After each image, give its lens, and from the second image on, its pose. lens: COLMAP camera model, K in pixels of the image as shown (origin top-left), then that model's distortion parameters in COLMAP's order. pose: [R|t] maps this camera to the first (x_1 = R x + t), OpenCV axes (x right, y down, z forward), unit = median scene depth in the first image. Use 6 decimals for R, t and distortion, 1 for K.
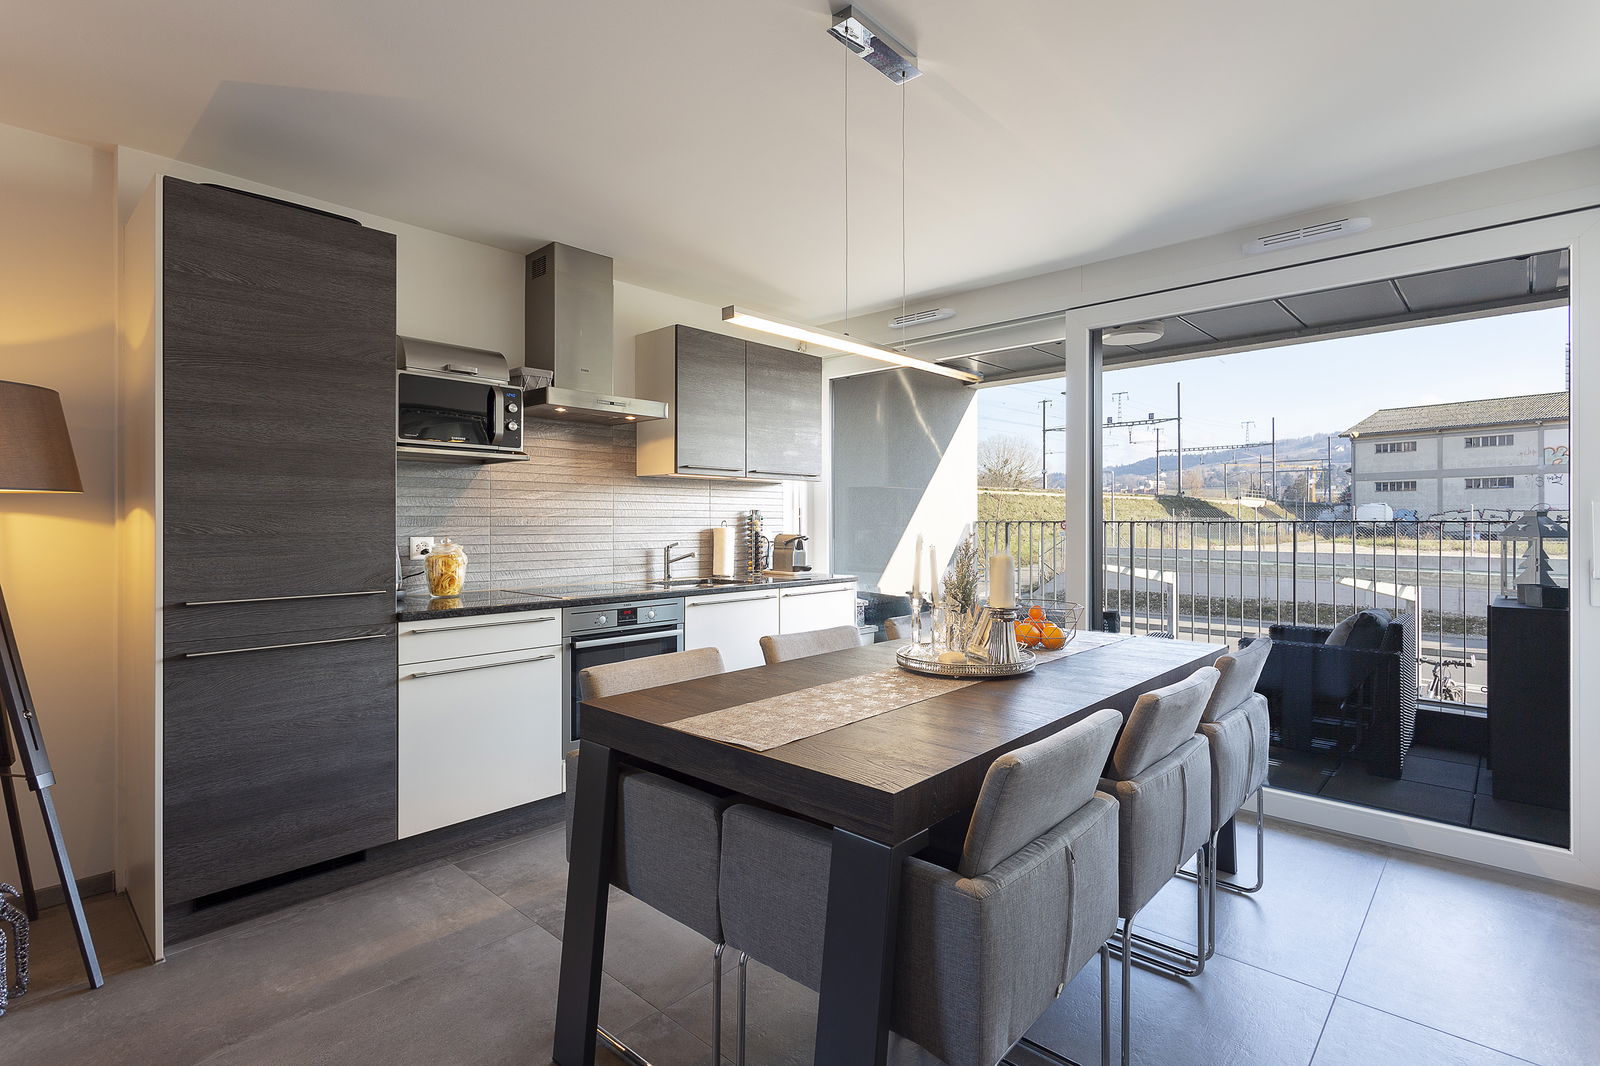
lens RADIAL K [[775.7, 0, 788.2], [0, 775.7, 512.9], [0, 0, 1]] dist [0.000133, -0.000310]
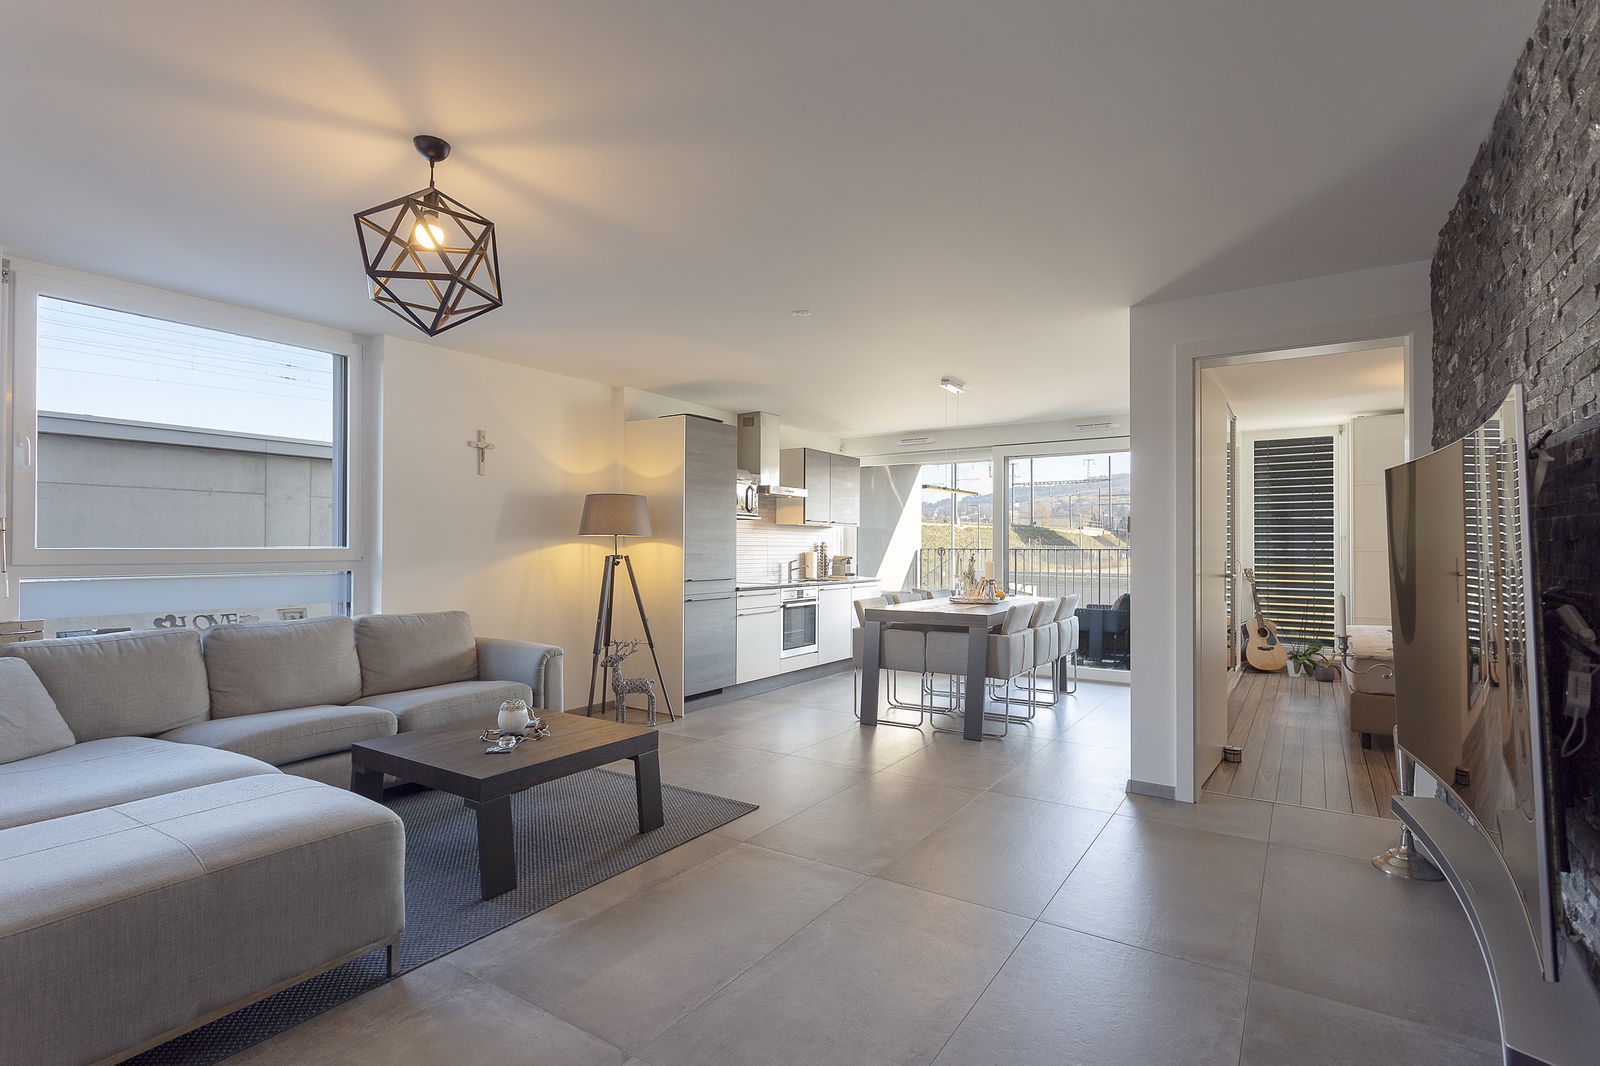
lens RADIAL K [[783.4, 0, 797.0], [0, 783.4, 532.9], [0, 0, 1]] dist [0.004468, 0.000460]
pose [[0.984279, 0.005590, 0.176532, -0.468788], [-0.004112, 0.999953, -0.008734, -0.010397], [-0.176573, 0.007871, 0.984256, -0.860489]]
